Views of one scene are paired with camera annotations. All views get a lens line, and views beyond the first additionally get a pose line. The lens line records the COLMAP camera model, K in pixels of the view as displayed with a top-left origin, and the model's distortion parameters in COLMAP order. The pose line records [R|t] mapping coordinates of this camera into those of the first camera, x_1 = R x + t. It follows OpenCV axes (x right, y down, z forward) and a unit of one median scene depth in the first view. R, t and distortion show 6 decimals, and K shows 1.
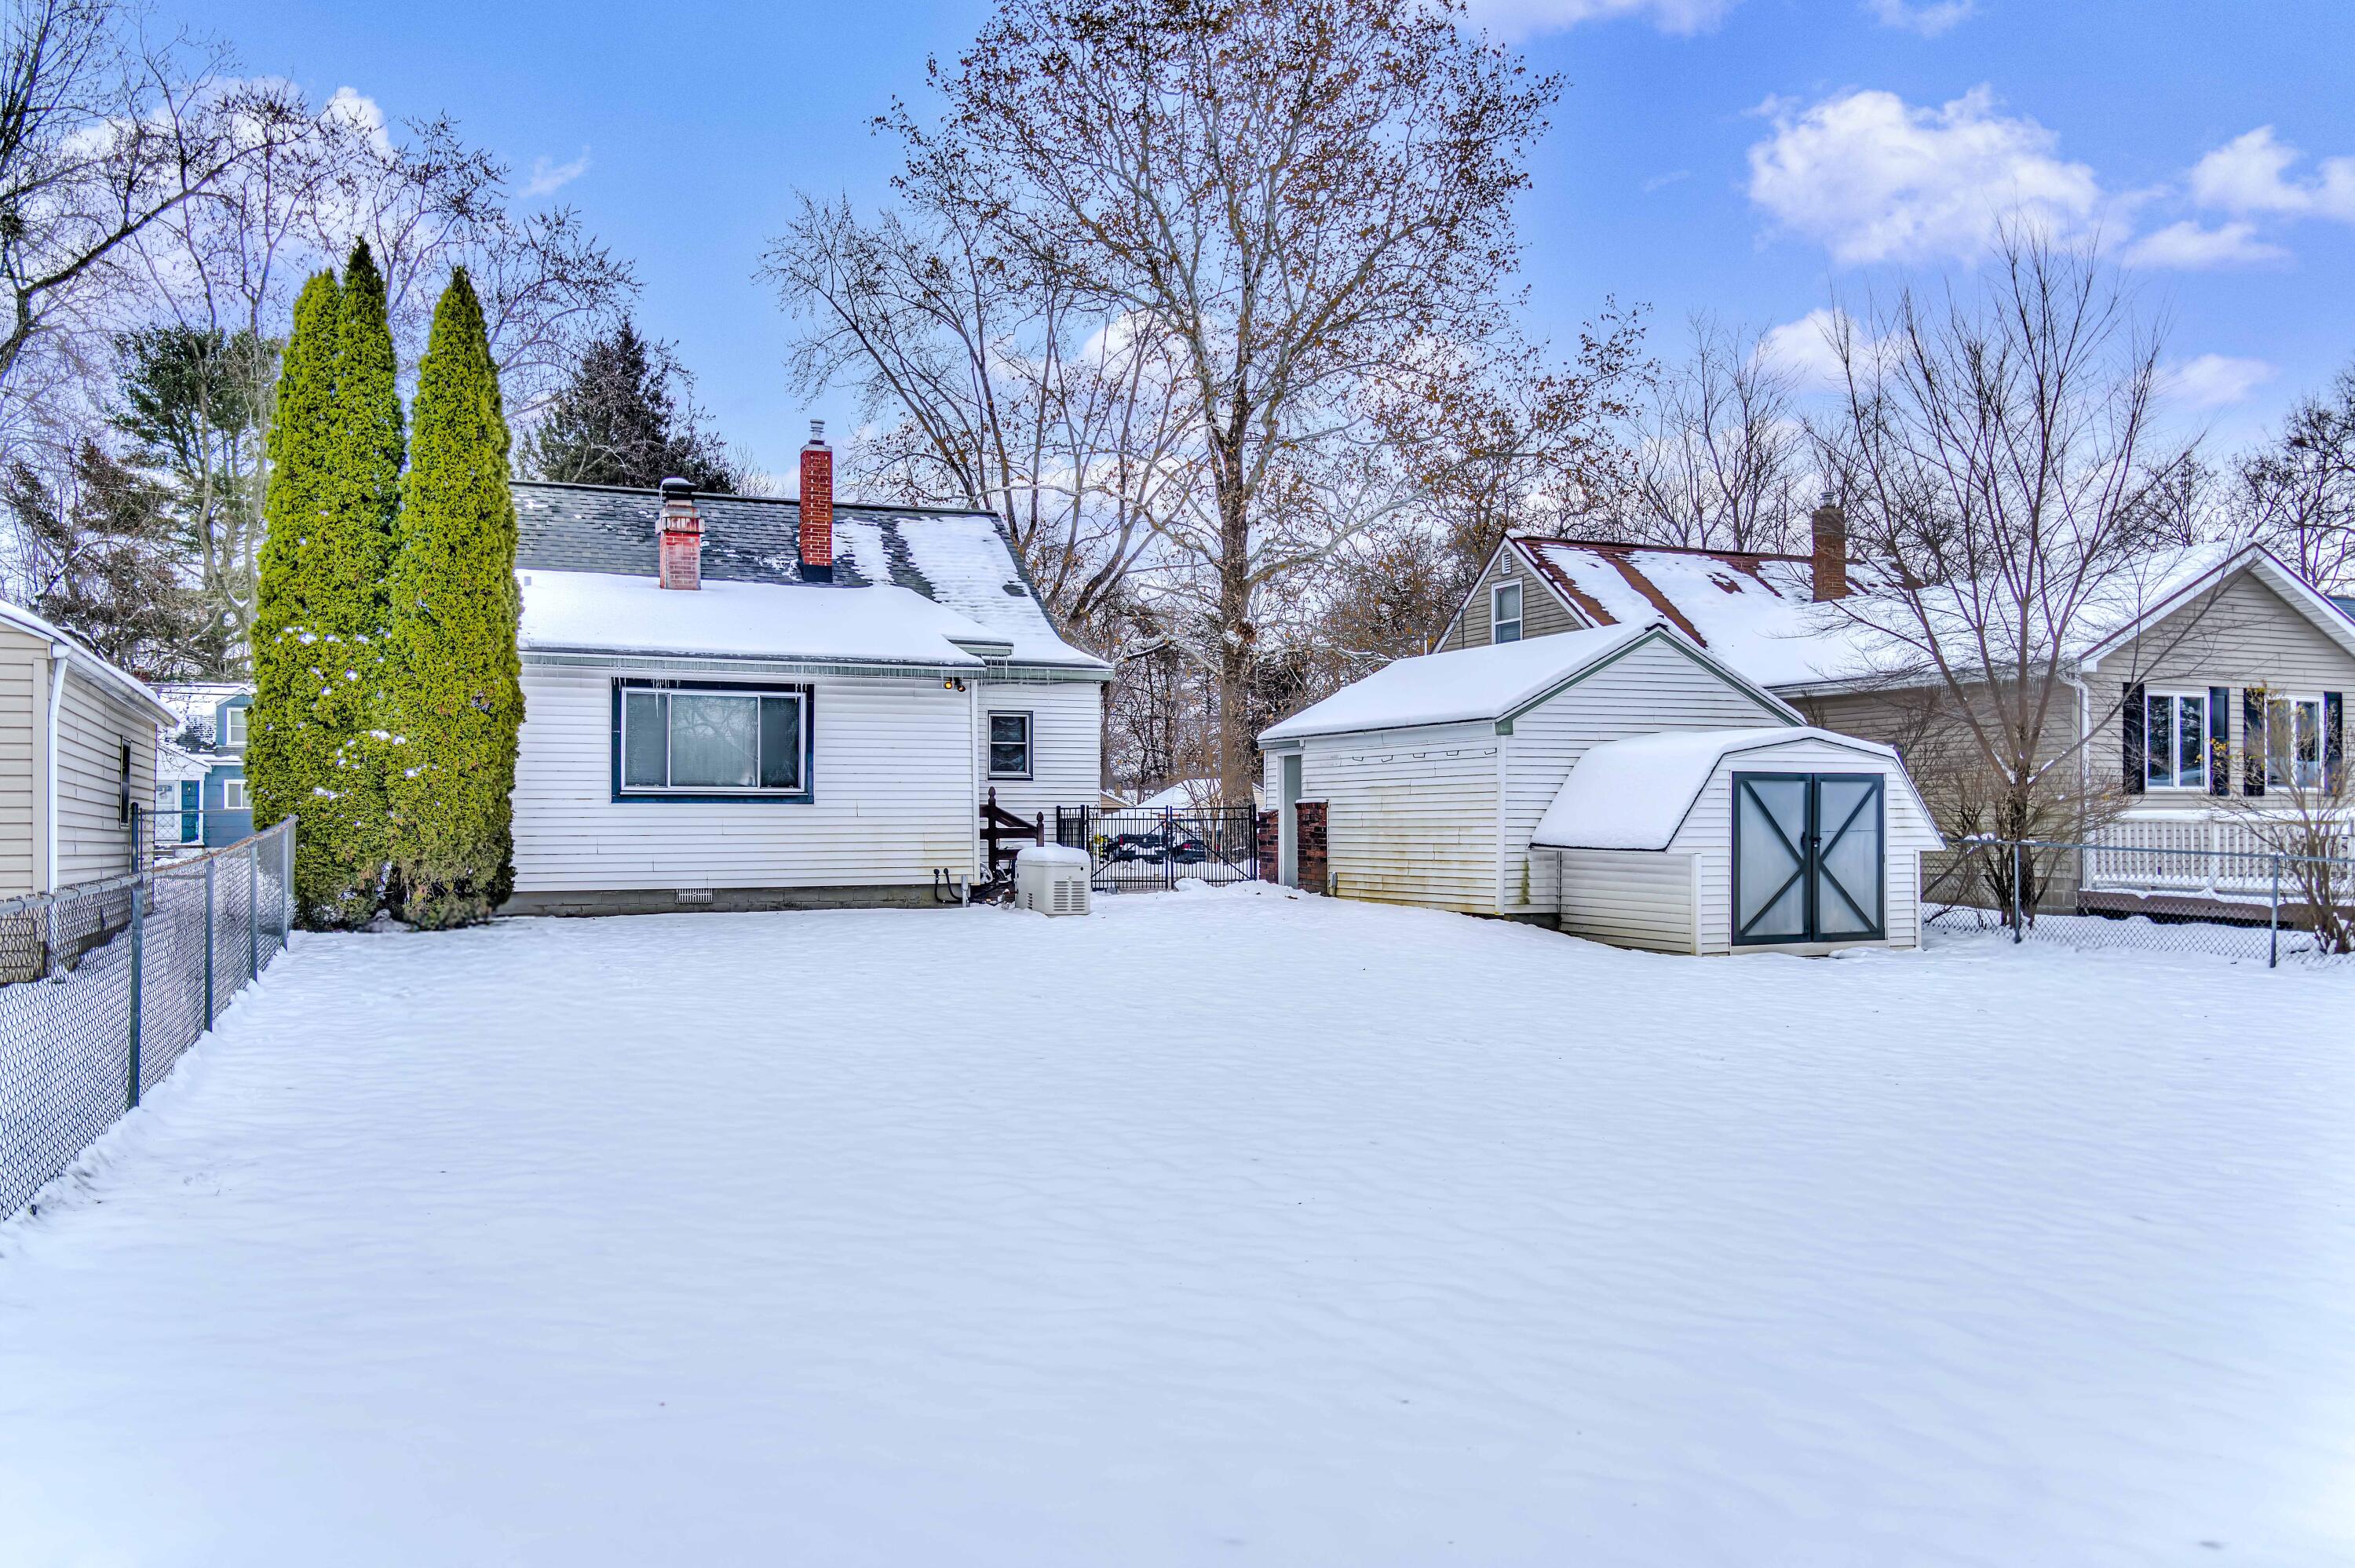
lens RADIAL K [[1913.7, 0, 1176.9], [0, 1913.7, 790.7], [0, 0, 1]] dist [-0.005122, -0.005379]
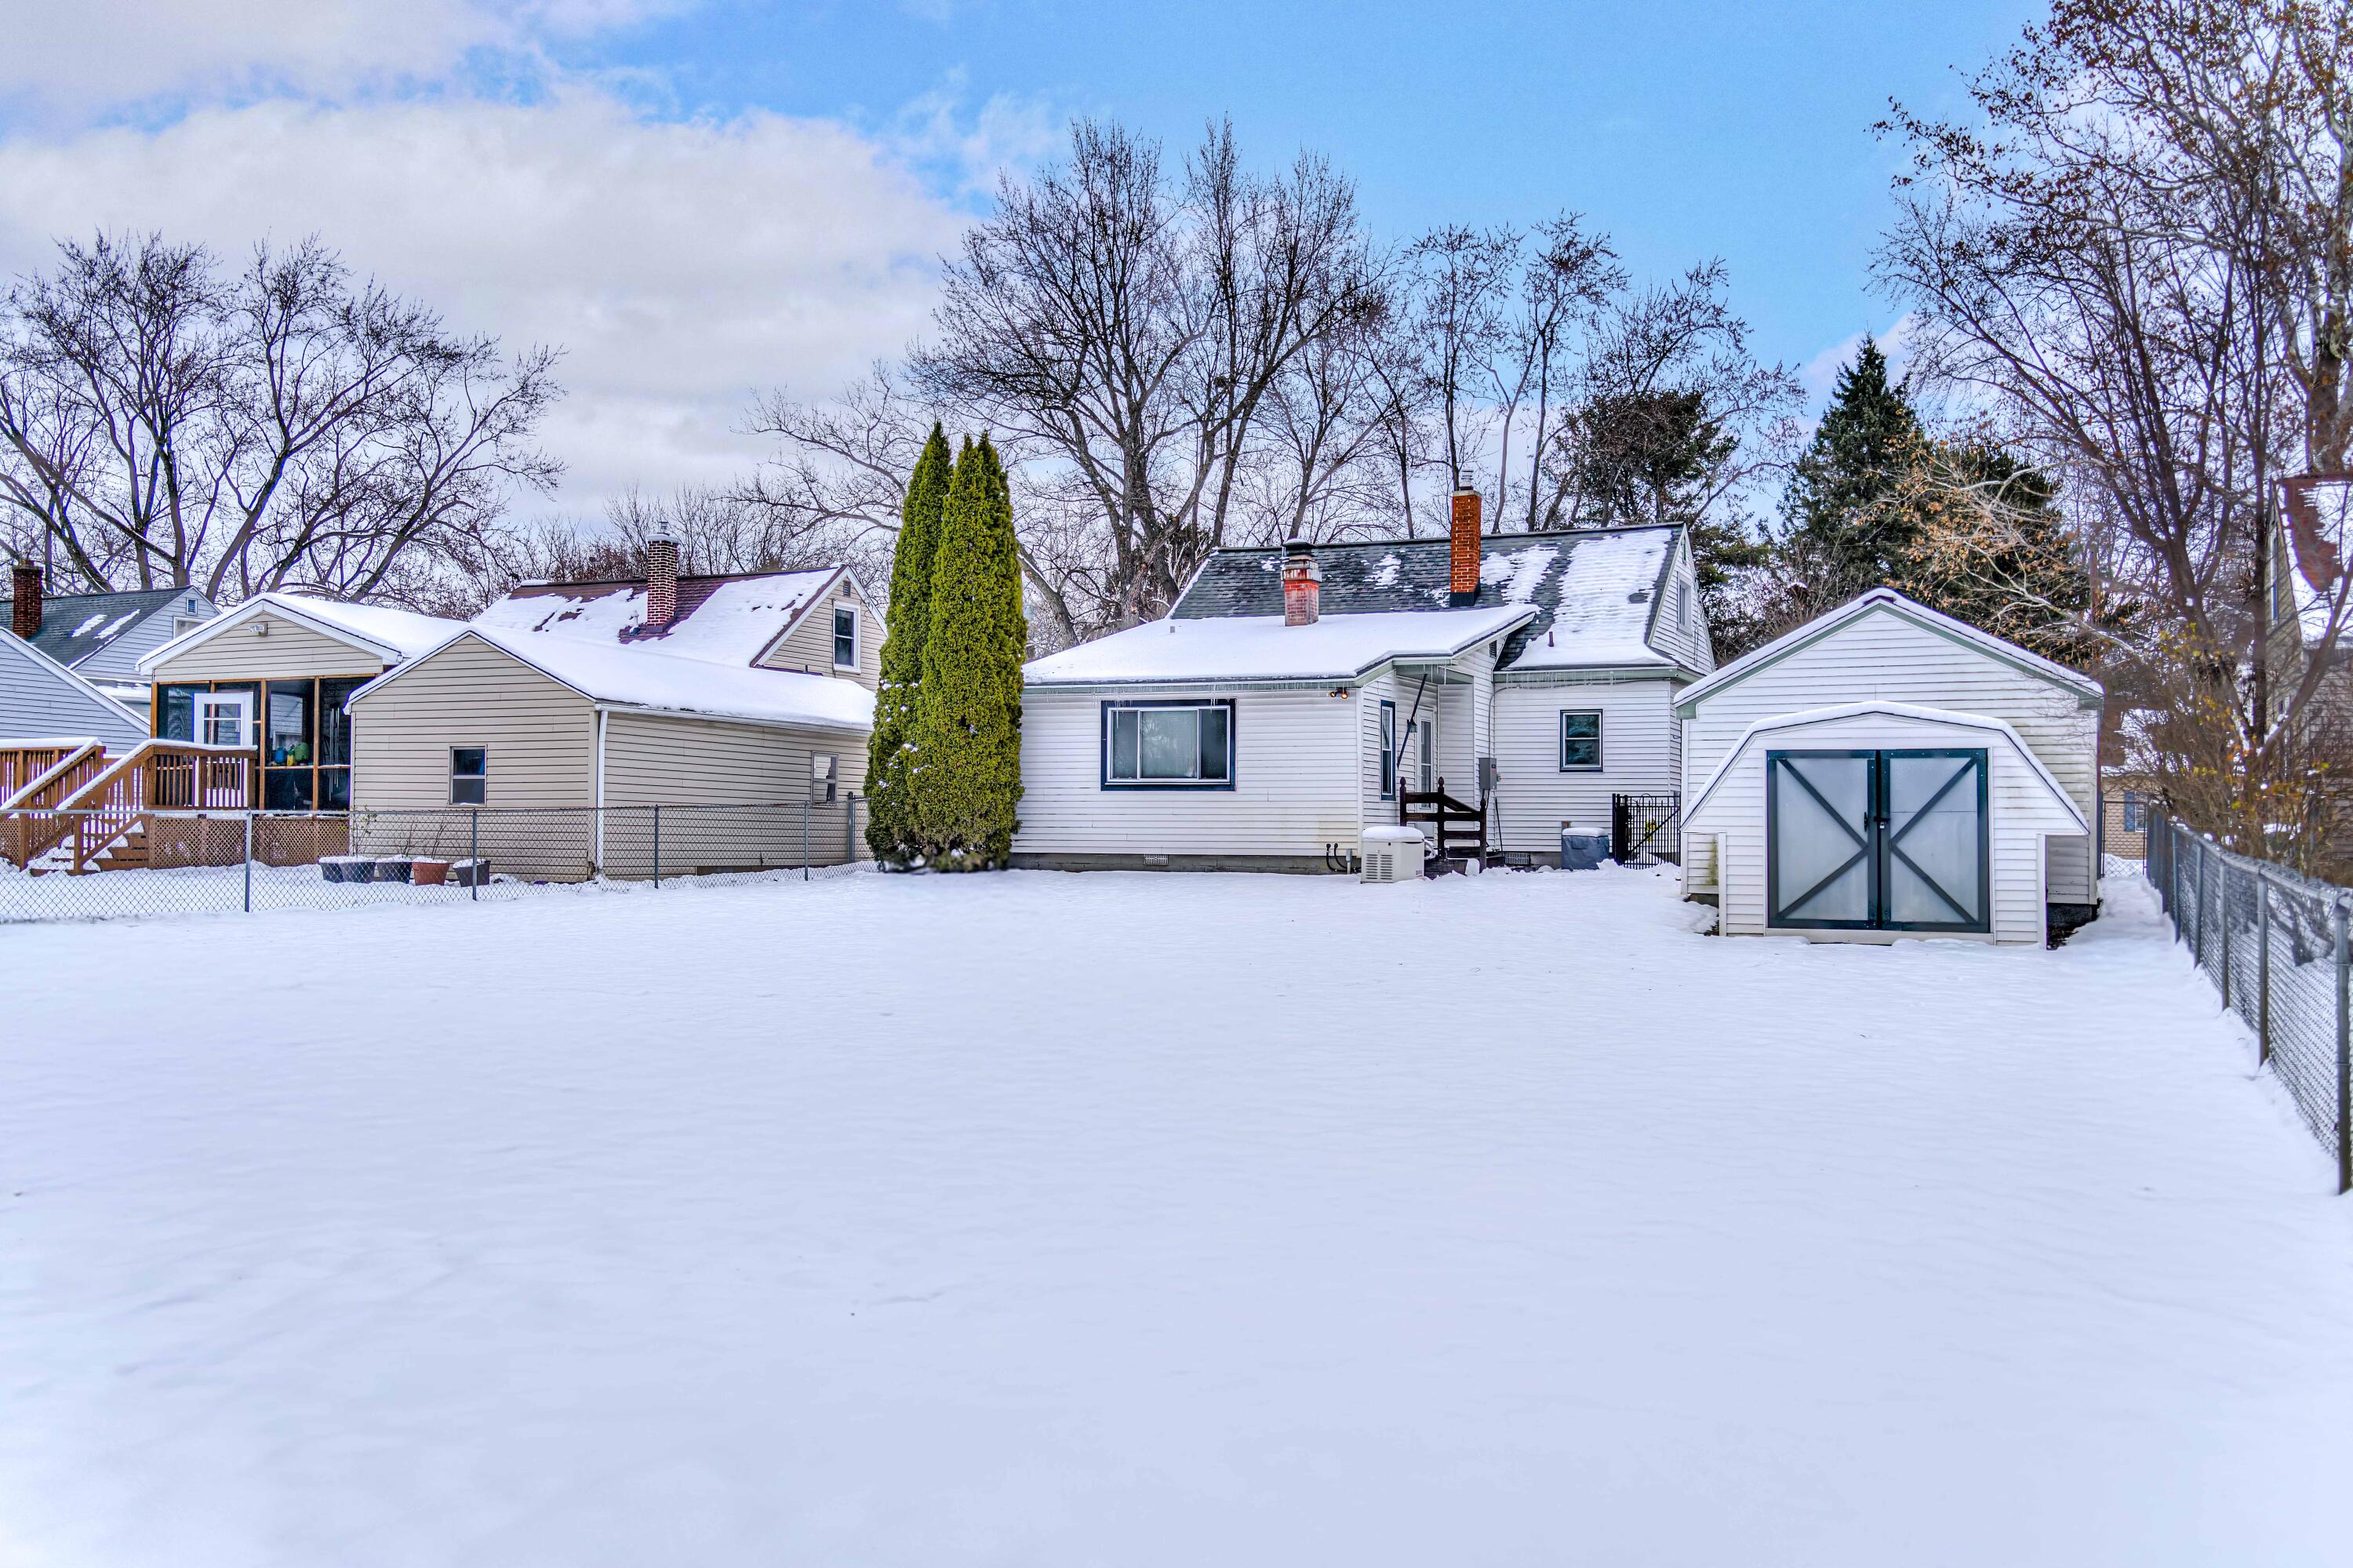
lens RADIAL K [[1912.4, 0, 1175.9], [0, 1912.4, 790.7], [0, 0, 1]] dist [-0.005122, -0.005379]
pose [[0.662636, -0.007037, -0.748908, 0.778698], [0.003219, 0.999973, -0.006548, 0.015540], [0.748935, 0.001928, 0.662641, 0.116105]]
